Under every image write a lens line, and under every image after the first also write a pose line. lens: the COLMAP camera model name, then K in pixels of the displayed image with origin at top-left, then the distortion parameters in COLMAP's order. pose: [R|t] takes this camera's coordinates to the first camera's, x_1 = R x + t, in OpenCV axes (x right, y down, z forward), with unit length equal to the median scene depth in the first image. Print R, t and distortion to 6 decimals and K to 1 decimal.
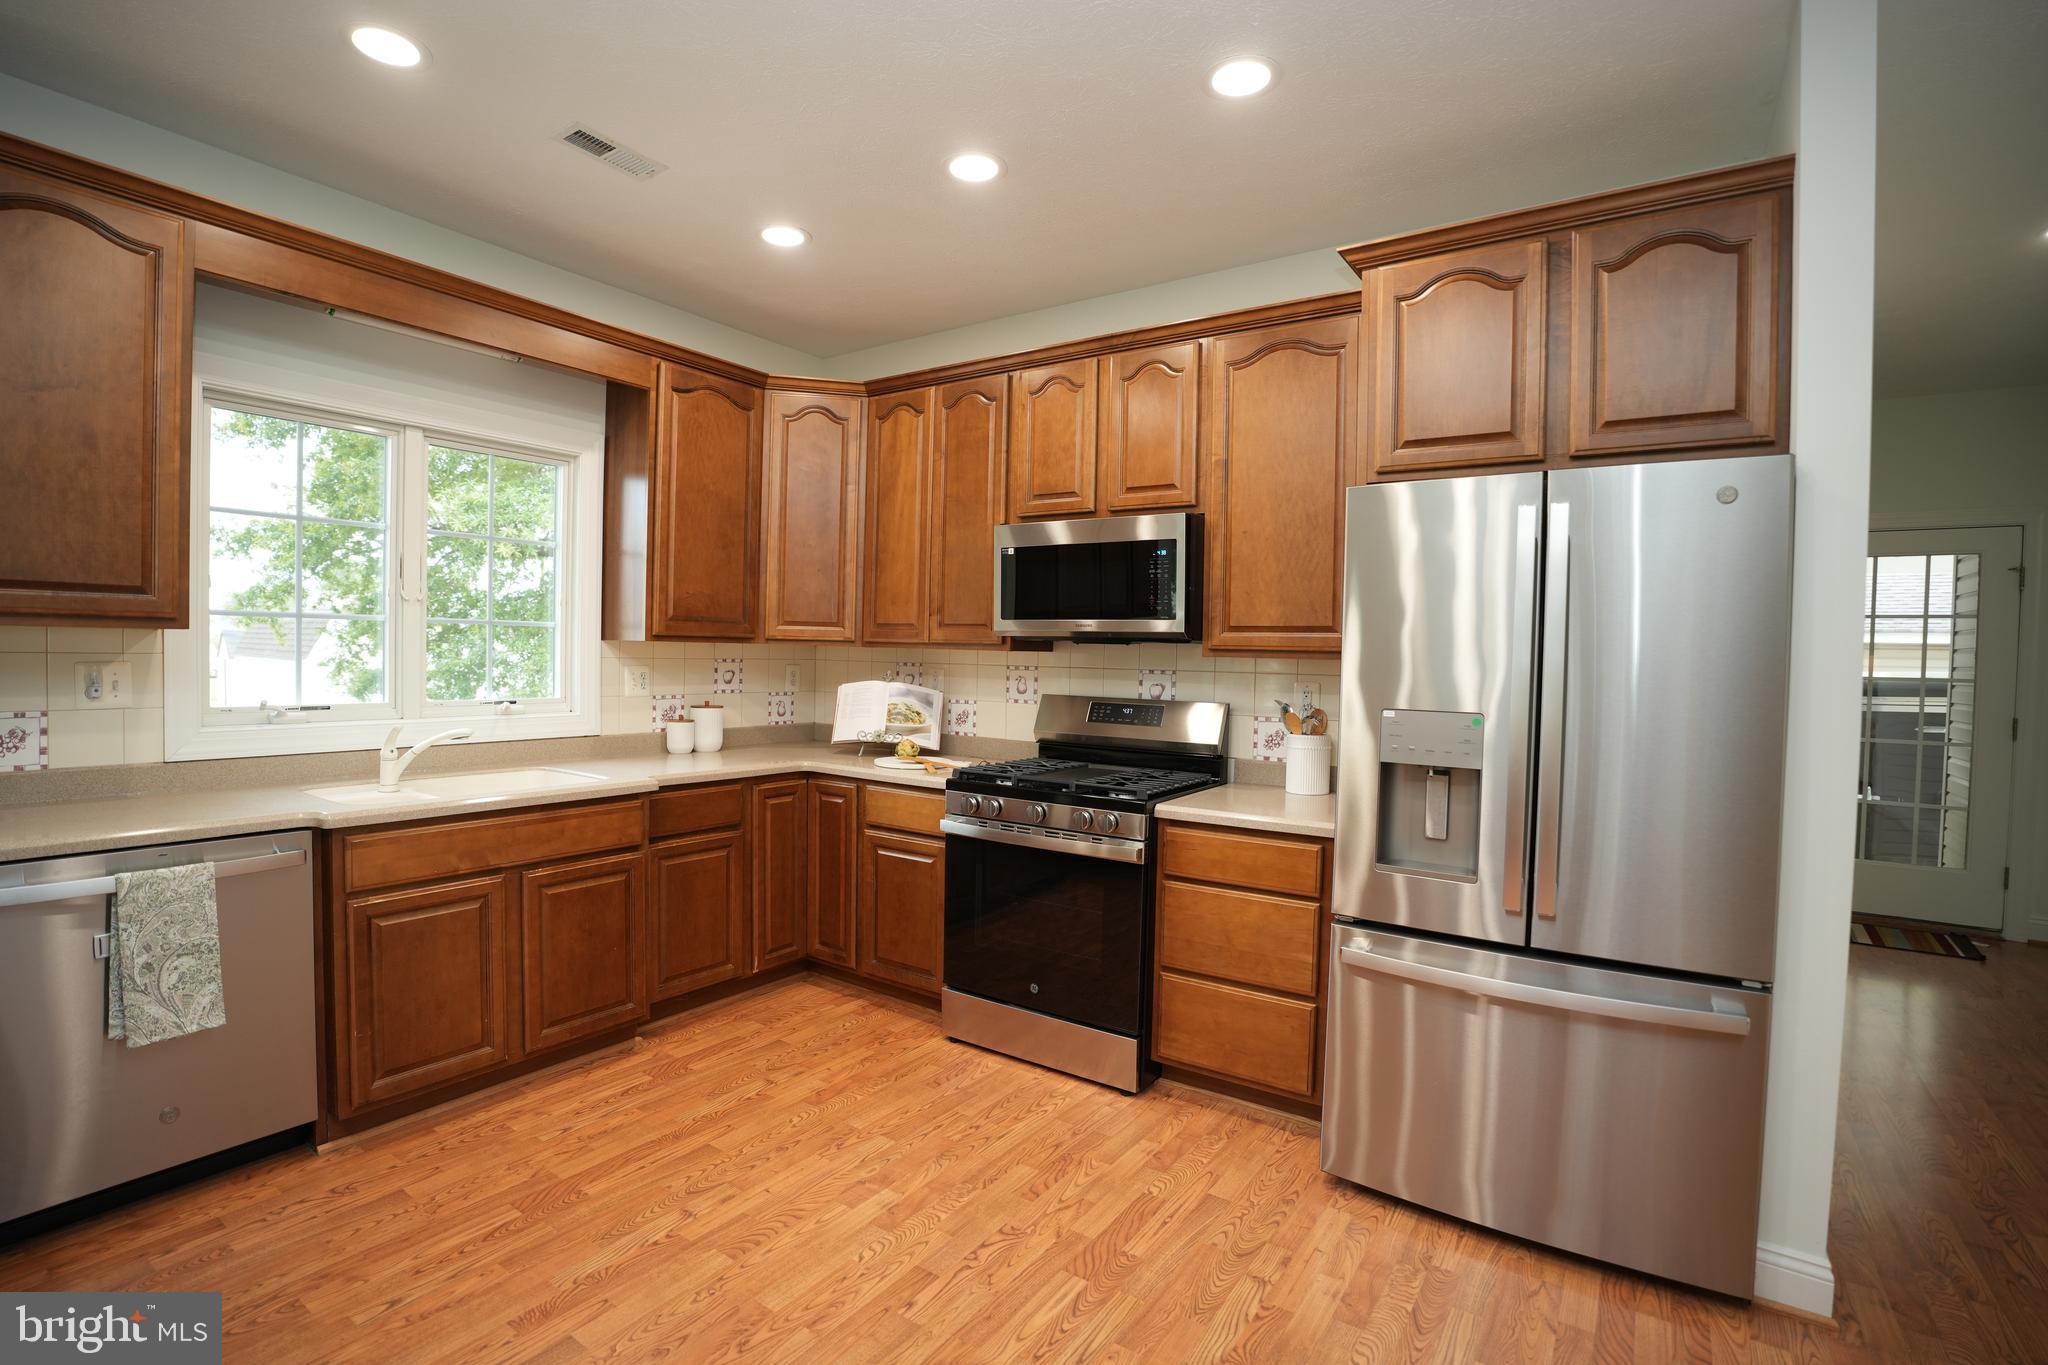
lens RADIAL K [[940.7, 0, 1015.9], [0, 940.7, 674.0], [0, 0, 1]] dist [-0.074433, 0.018664]
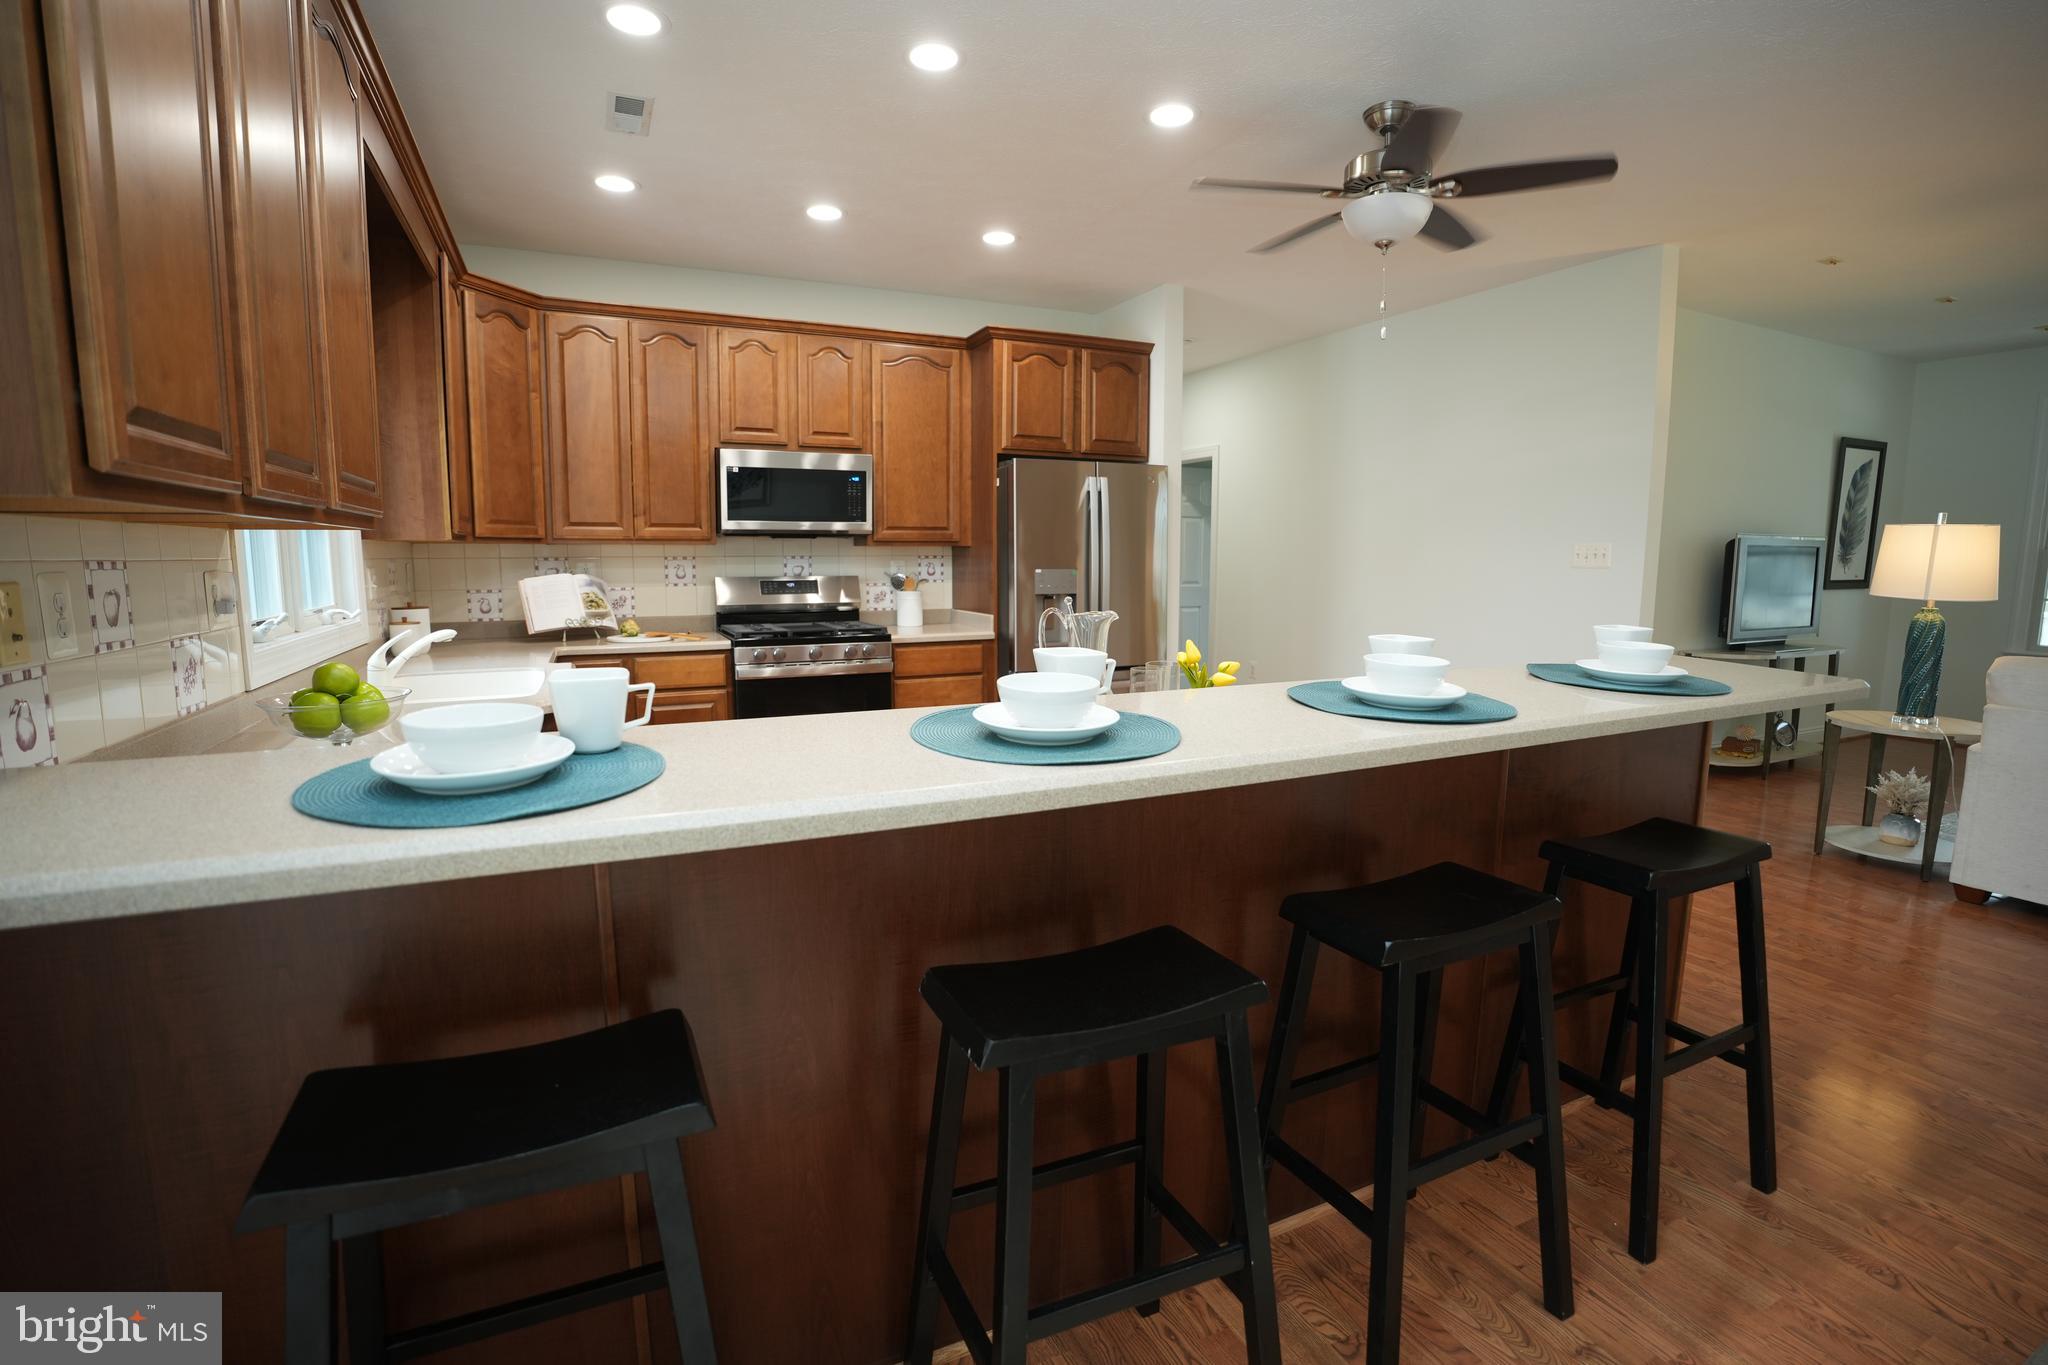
lens RADIAL K [[940.7, 0, 1017.7], [0, 940.7, 685.7], [0, 0, 1]] dist [-0.074433, 0.018664]
pose [[0.503532, -0.139372, 0.852661, -1.043293], [0.026188, 0.988912, 0.146178, -0.009571], [-0.863580, -0.051276, 0.501598, -0.032948]]
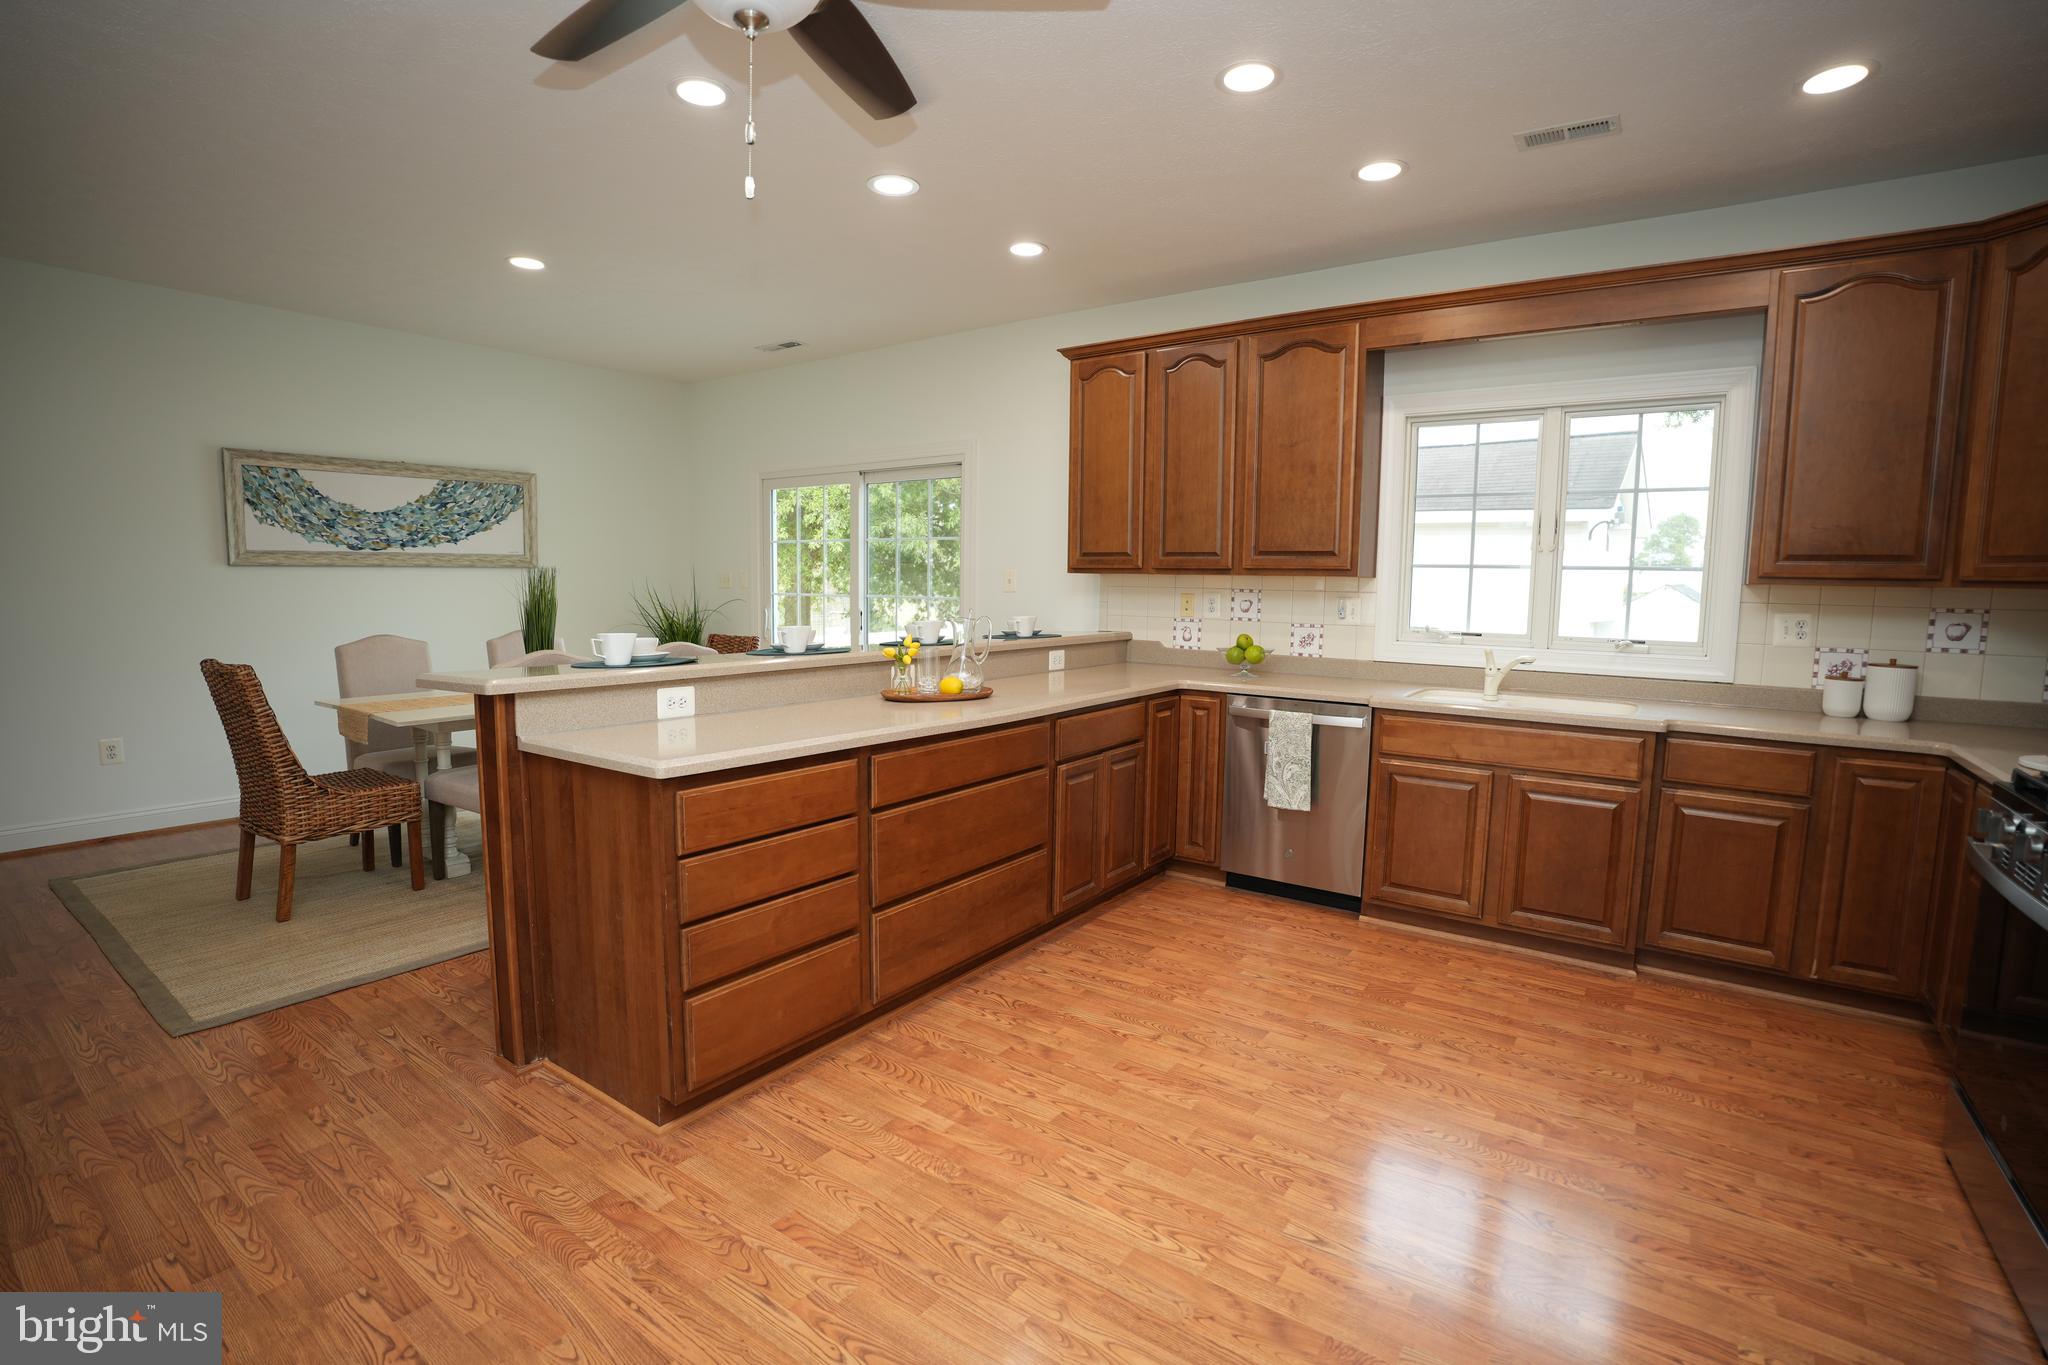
lens RADIAL K [[940.7, 0, 1028.8], [0, 940.7, 681.1], [0, 0, 1]] dist [-0.074433, 0.018664]
pose [[-0.013244, 0.087436, -0.996082, 0.569555], [-0.036768, 0.995453, 0.087870, 0.009083], [0.999236, 0.037787, -0.009969, 0.320520]]
